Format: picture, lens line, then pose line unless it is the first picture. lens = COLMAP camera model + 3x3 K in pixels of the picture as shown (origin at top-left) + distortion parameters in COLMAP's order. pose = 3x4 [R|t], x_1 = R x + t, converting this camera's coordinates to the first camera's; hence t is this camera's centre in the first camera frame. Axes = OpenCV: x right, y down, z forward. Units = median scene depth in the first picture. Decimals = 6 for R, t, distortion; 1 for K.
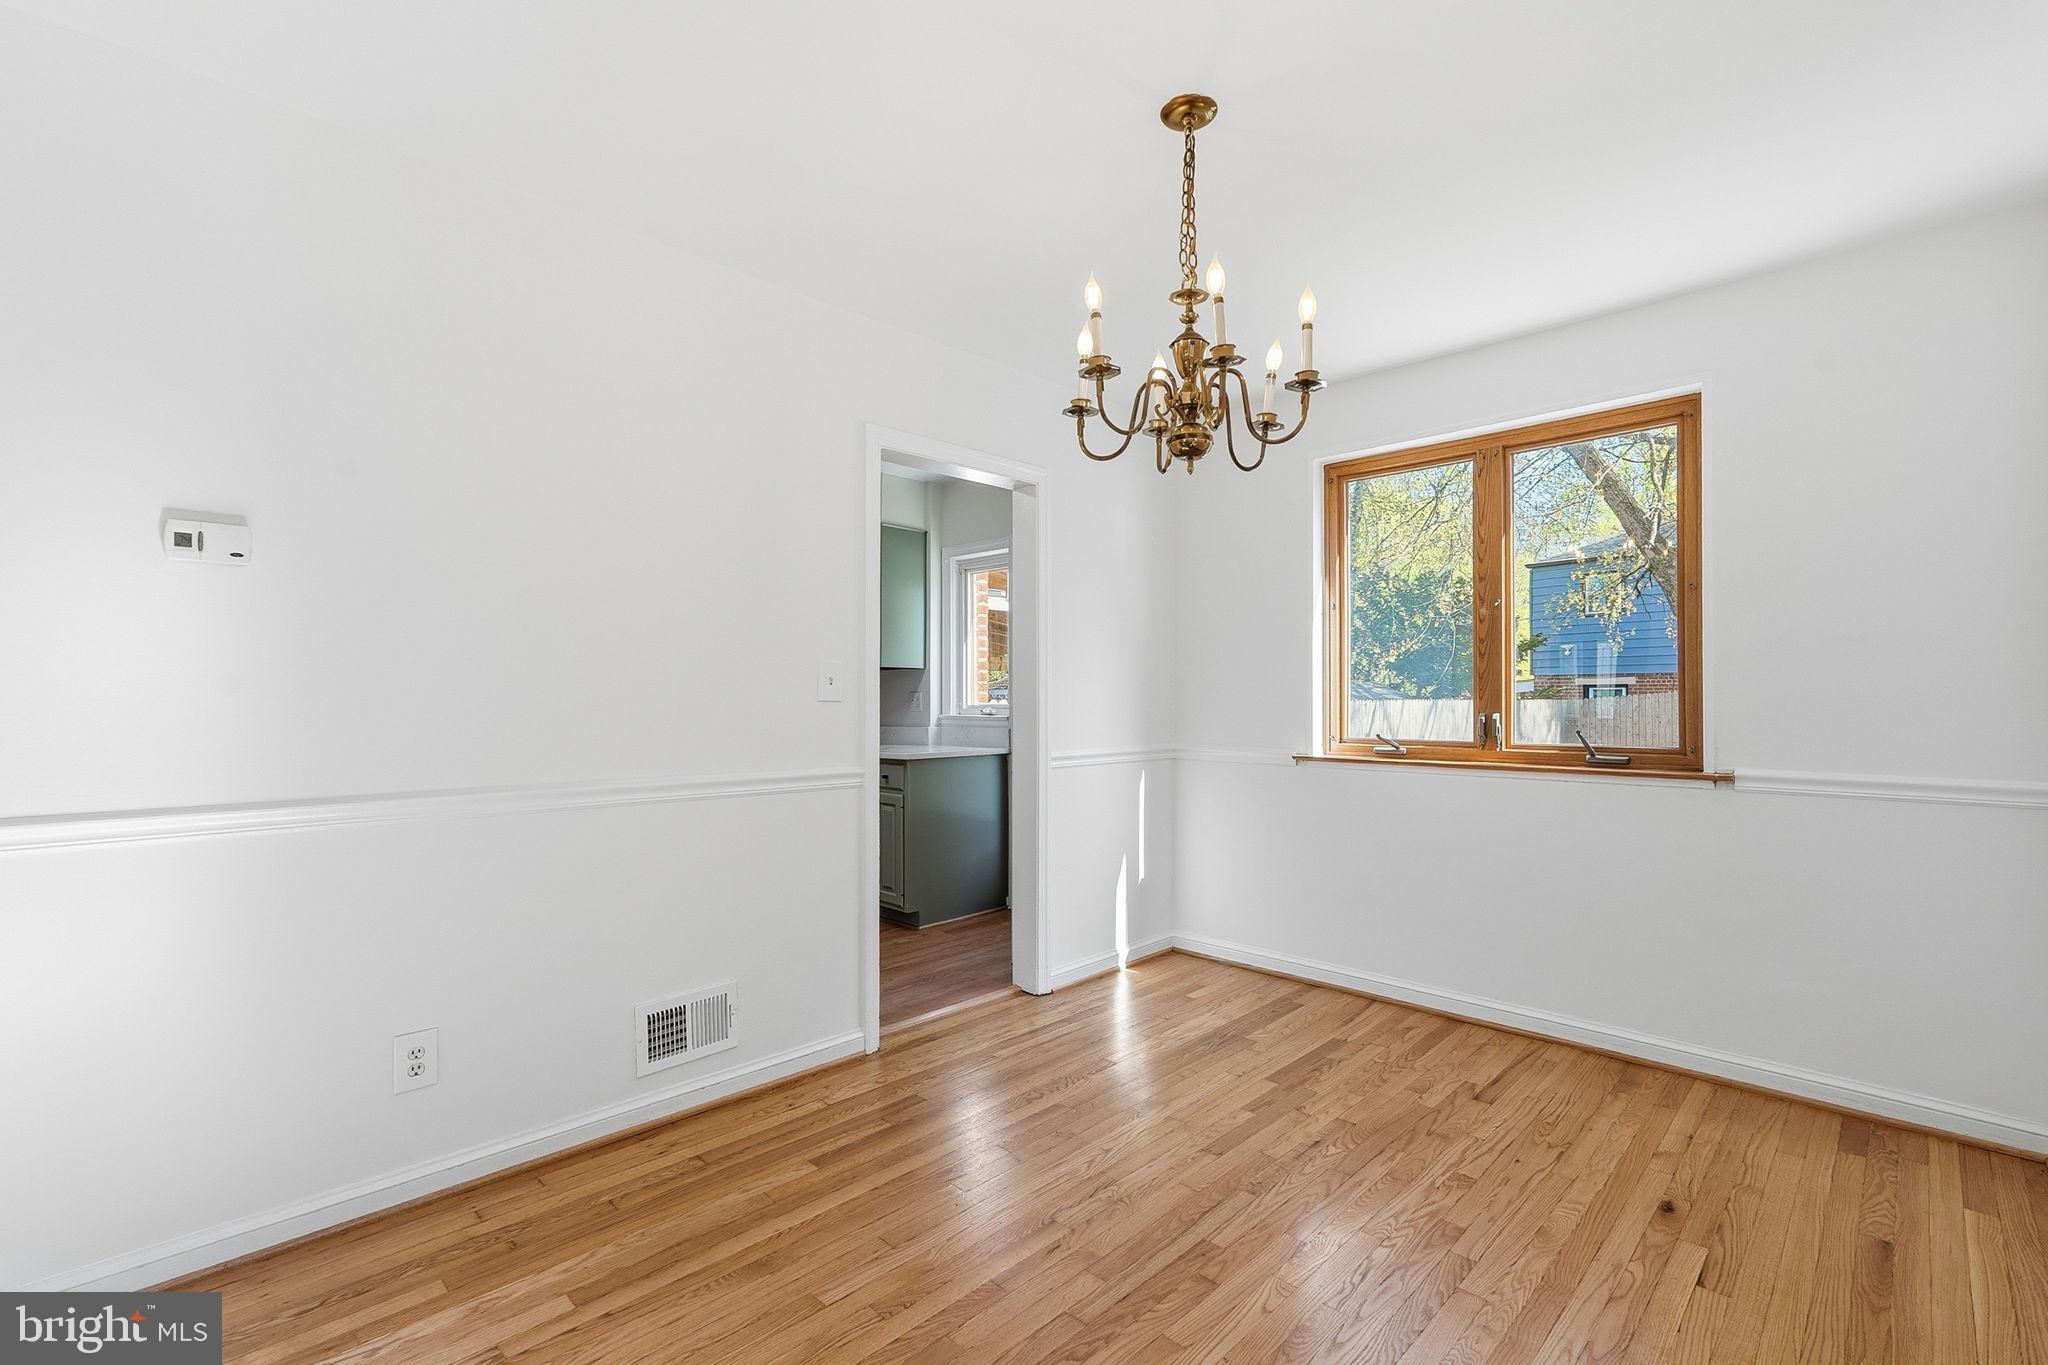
lens RADIAL K [[899.3, 0, 1023.2], [0, 899.3, 688.4], [0, 0, 1]] dist [-0.000982, -0.000069]
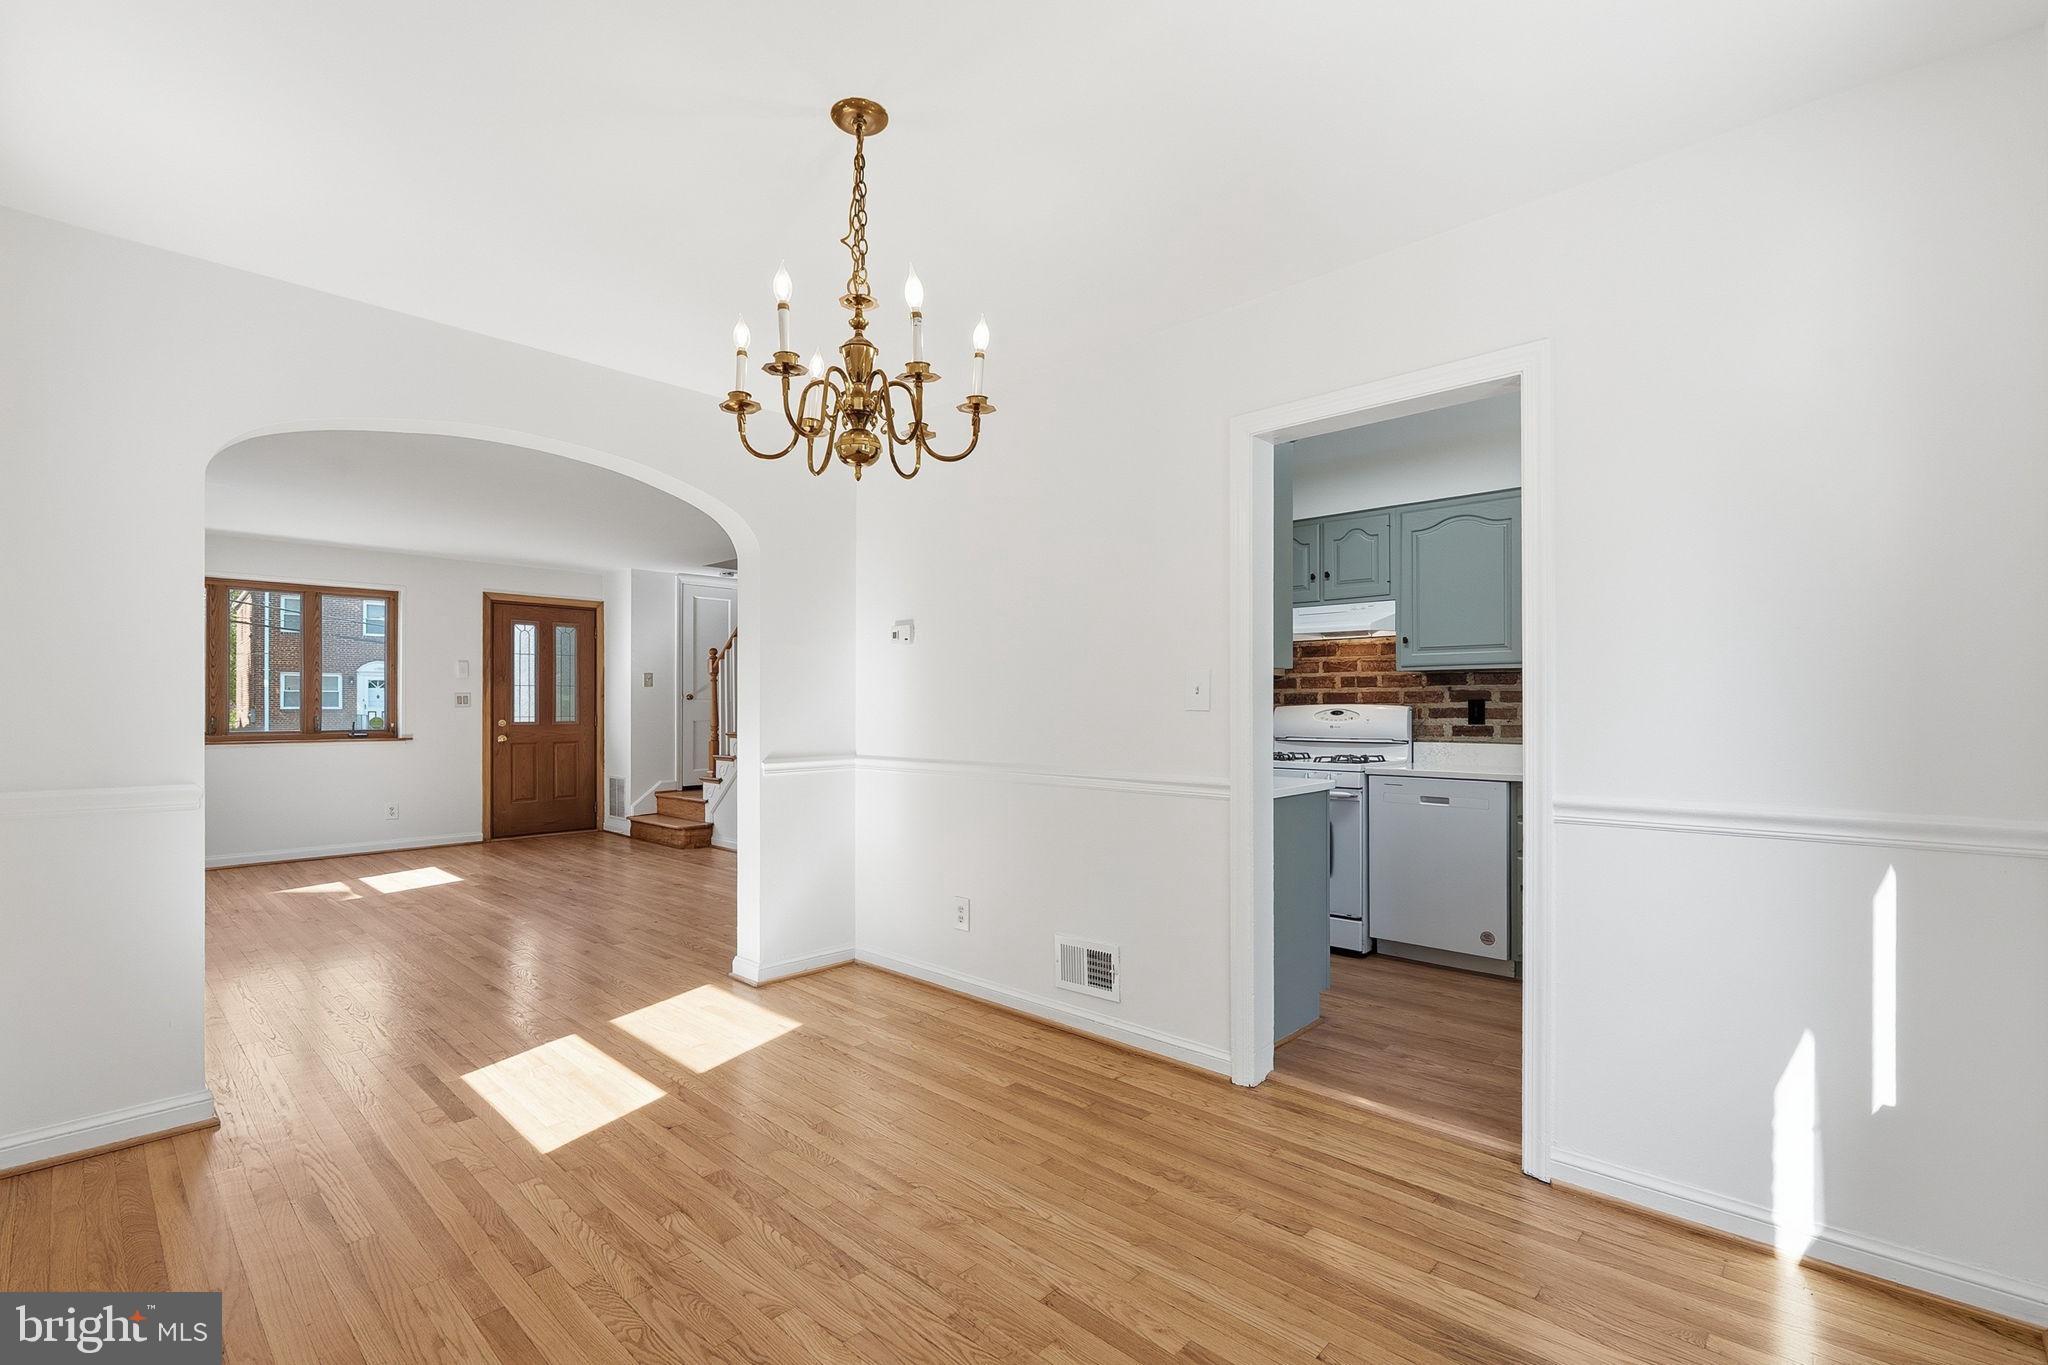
lens RADIAL K [[909.9, 0, 1028.7], [0, 909.9, 700.1], [0, 0, 1]] dist [-0.001321, -0.000224]
pose [[0.033475, -0.009158, -0.999398, 1.163112], [0.010209, 0.999909, -0.008820, 0.014098], [0.999387, -0.009908, 0.033566, 1.125185]]
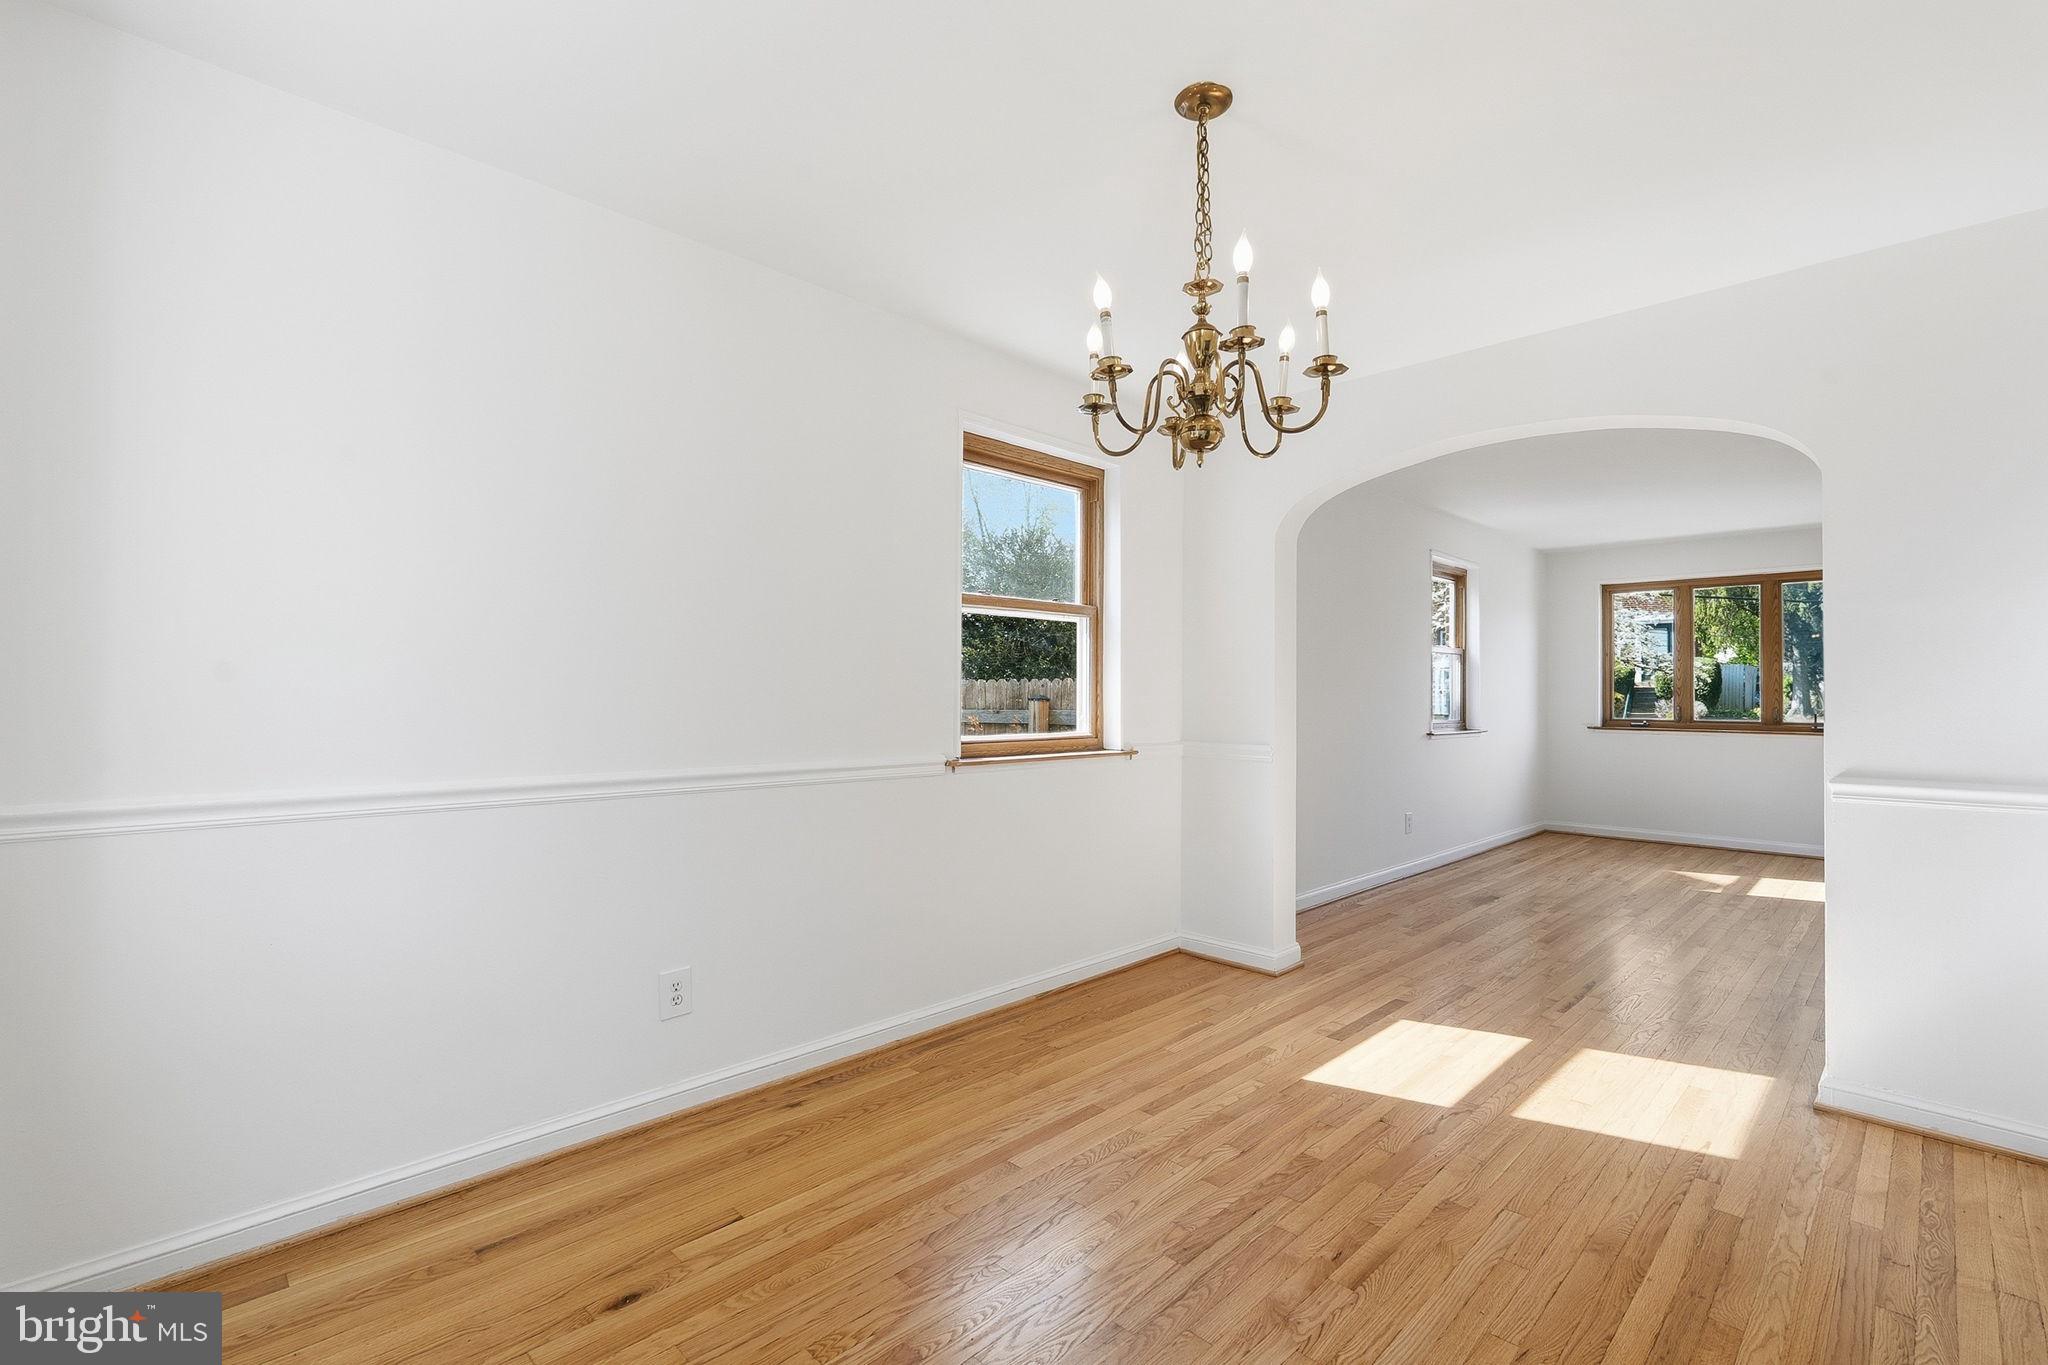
lens RADIAL K [[913.5, 0, 1024.0], [0, 913.5, 682.5], [0, 0, 1]] dist [-0.000185, -0.000006]
pose [[-0.999959, -0.006992, 0.005711, 0.362336], [-0.007110, 0.999754, -0.021015, 0.016818], [-0.005563, -0.021055, -0.999763, 1.945712]]
